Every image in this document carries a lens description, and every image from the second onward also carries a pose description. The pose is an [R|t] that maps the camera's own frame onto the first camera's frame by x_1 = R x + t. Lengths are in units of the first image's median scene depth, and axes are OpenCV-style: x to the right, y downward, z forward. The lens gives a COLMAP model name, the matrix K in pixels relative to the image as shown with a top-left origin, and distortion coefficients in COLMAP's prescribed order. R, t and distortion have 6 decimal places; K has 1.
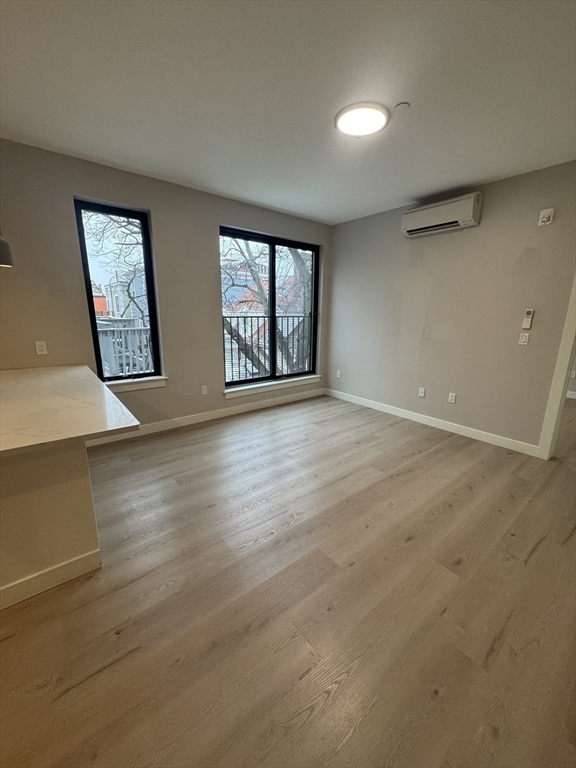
lens RADIAL K [[304.4, 0, 286.7], [0, 304.4, 382.3], [0, 0, 1]] dist [-0.006302, -0.000394]
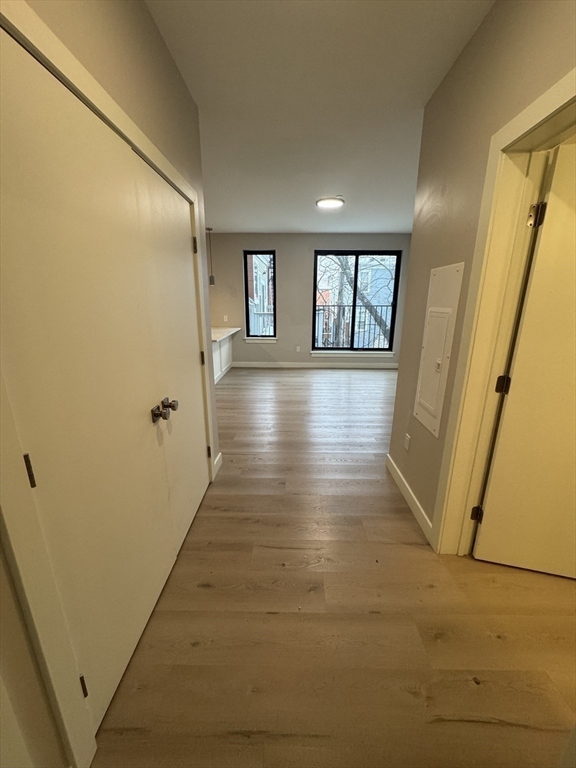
lens RADIAL K [[304.4, 0, 289.1], [0, 304.4, 382.3], [0, 0, 1]] dist [-0.006302, -0.000394]
pose [[0.774278, 0.162108, -0.611730, 0.937680], [-0.140308, 0.986551, 0.083844, 0.091381], [0.617095, 0.020912, 0.786611, -0.450557]]
